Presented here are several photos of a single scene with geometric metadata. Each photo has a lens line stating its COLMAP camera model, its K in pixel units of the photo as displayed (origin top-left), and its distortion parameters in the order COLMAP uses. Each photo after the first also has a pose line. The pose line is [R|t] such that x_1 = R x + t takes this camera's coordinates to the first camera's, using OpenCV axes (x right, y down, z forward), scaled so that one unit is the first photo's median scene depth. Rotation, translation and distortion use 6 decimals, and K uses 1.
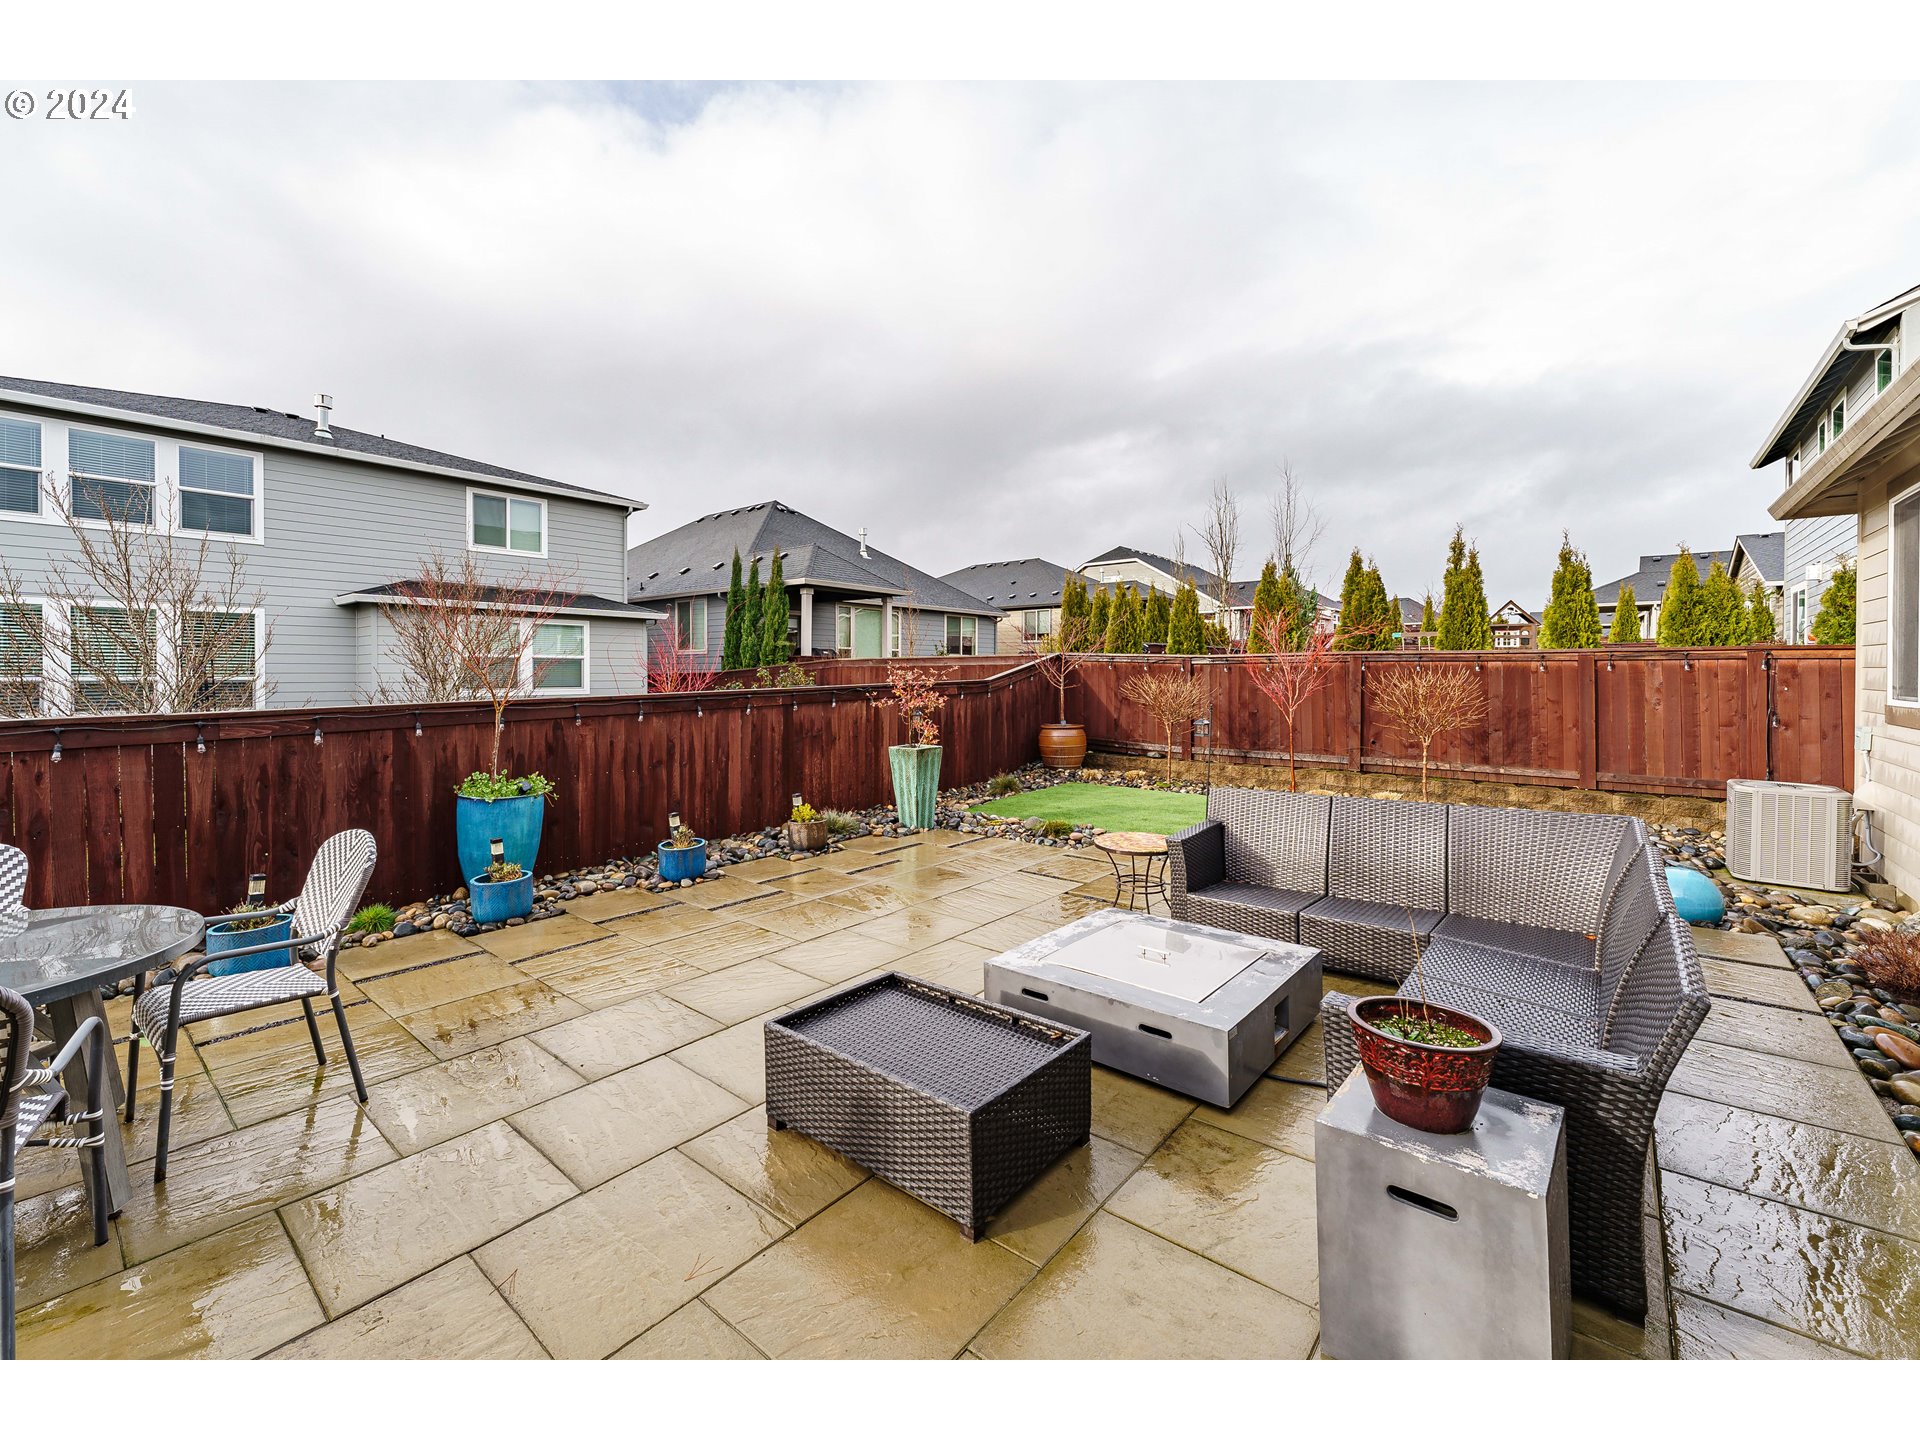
lens RADIAL K [[784.9, 0, 950.0], [0, 784.9, 676.1], [0, 0, 1]] dist [-0.000021, 0.000181]
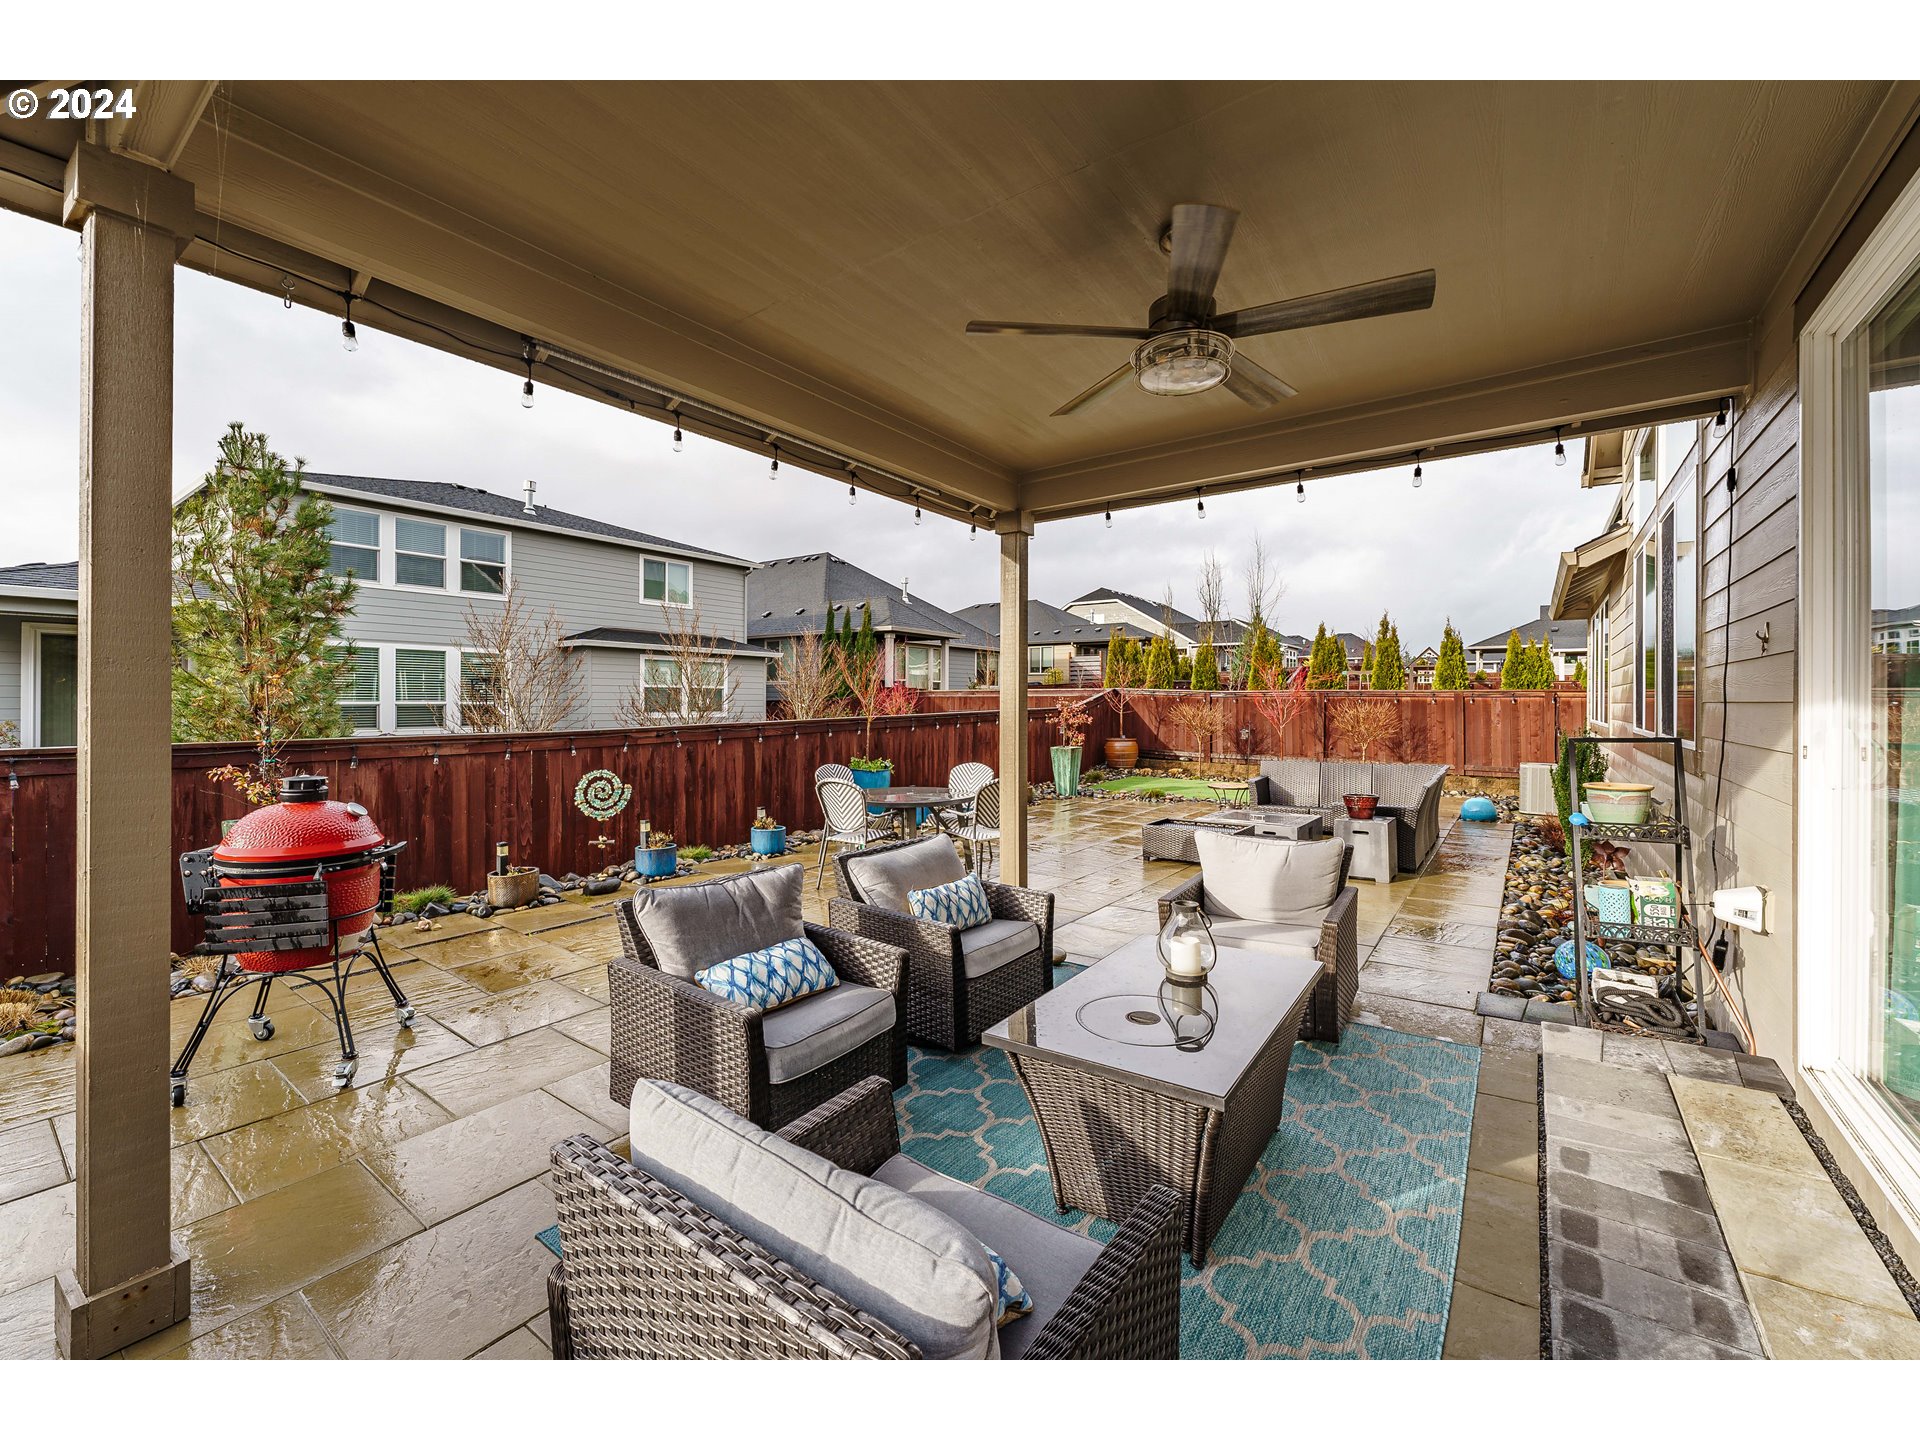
lens RADIAL K [[775.7, 0, 954.4], [0, 775.7, 700.5], [0, 0, 1]] dist [-0.001803, 0.000944]
pose [[0.998376, 0.005119, 0.056730, -0.247932], [-0.004964, 0.999984, -0.002875, -0.001972], [-0.056743, 0.002589, 0.998385, -0.413633]]
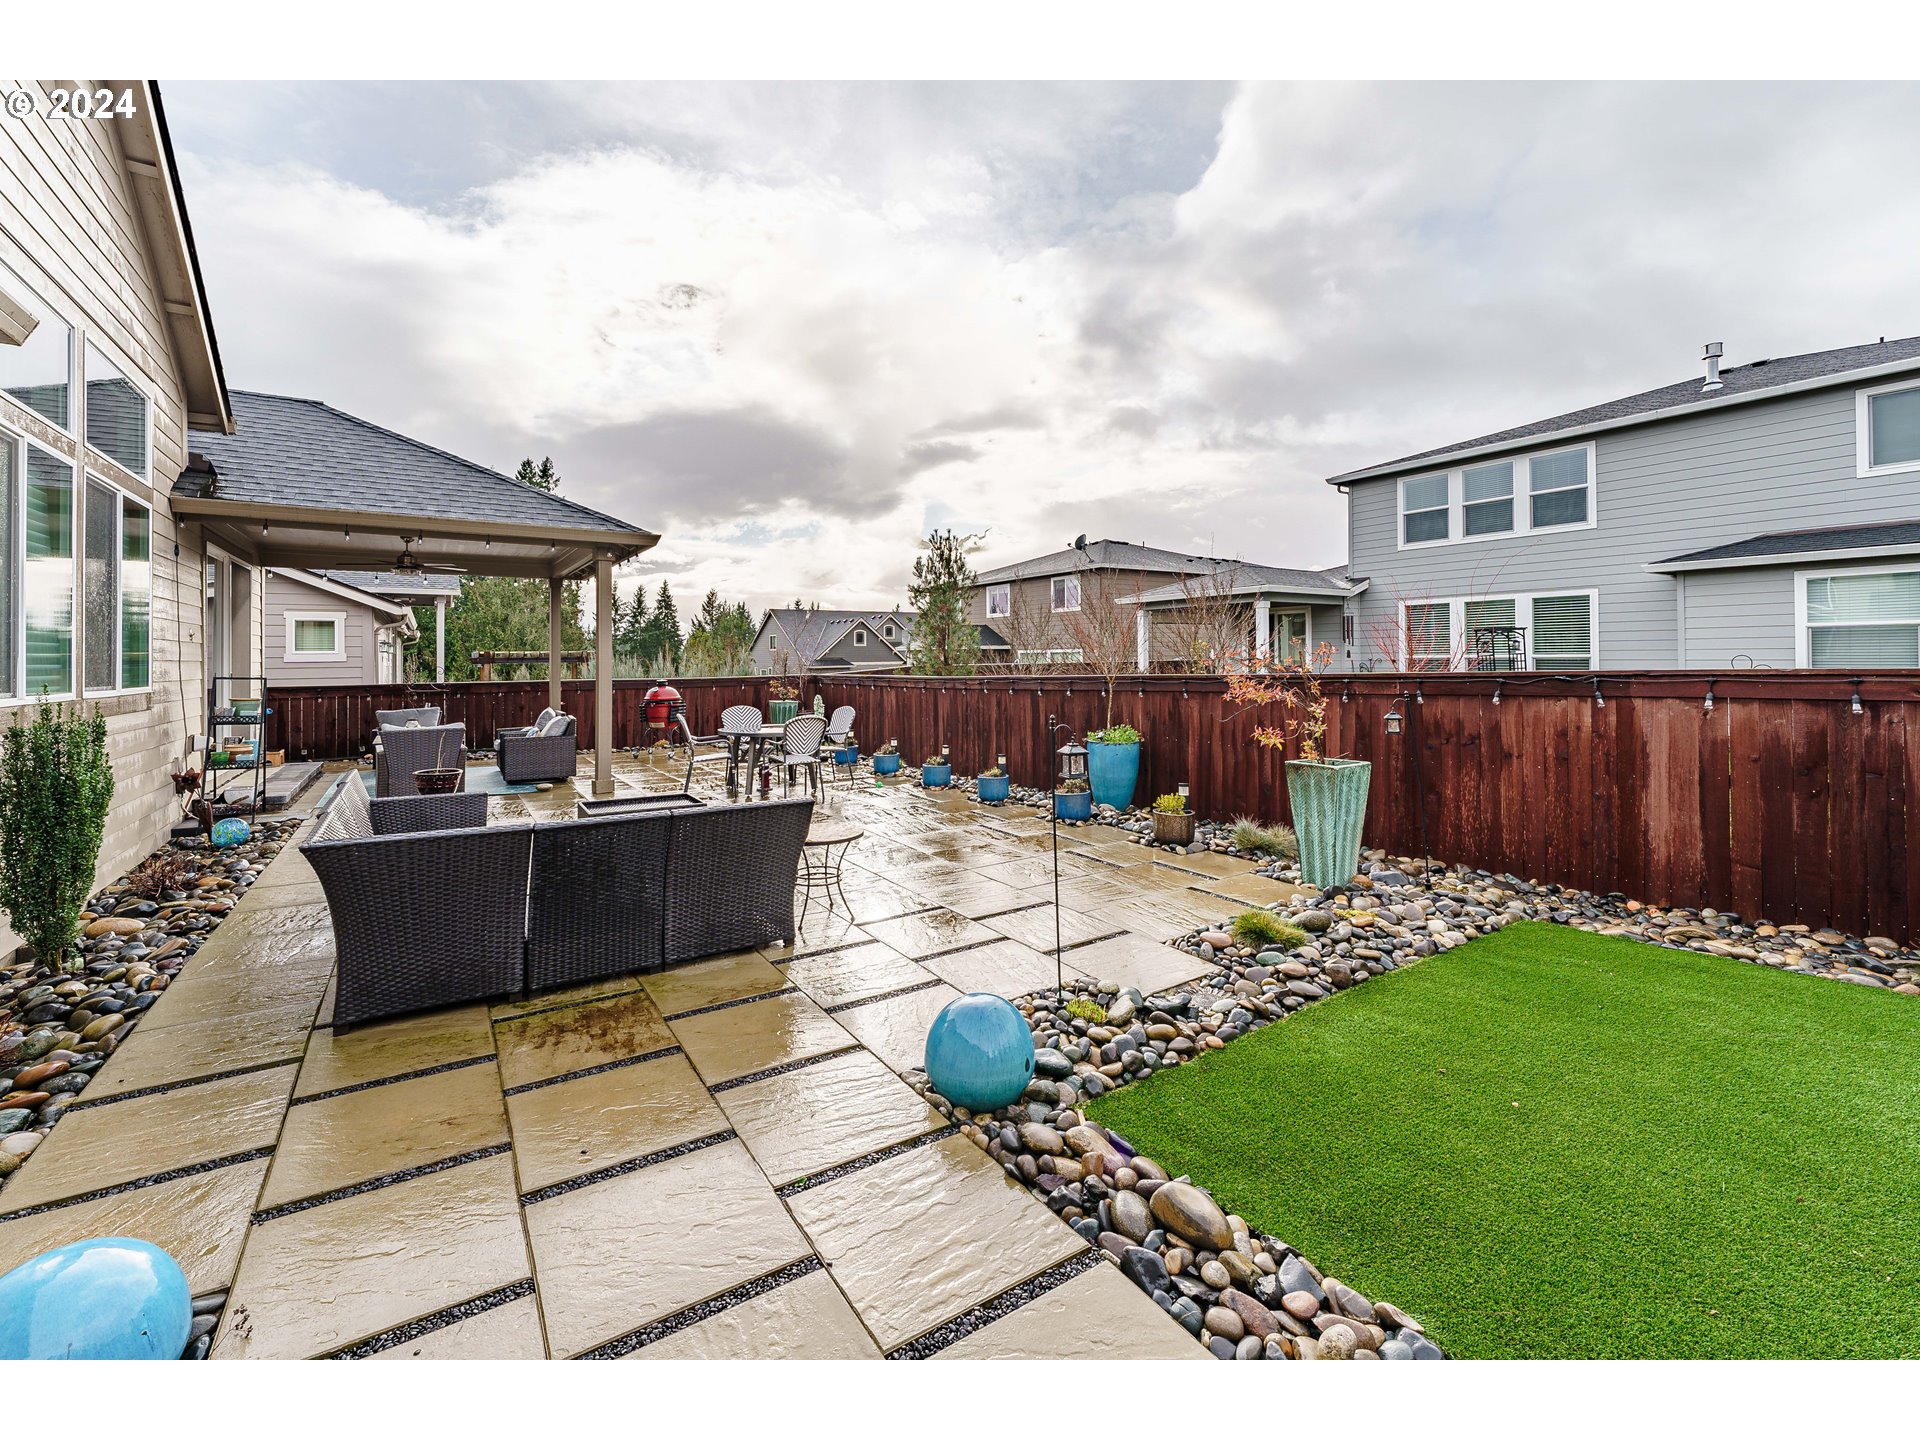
lens RADIAL K [[789.3, 0, 956.1], [0, 789.3, 663.2], [0, 0, 1]] dist [0.000232, -0.000170]
pose [[-0.284022, 0.009268, -0.958773, 0.458019], [0.007876, 0.999942, 0.007333, -0.002120], [0.958785, -0.005469, -0.284079, 0.582291]]
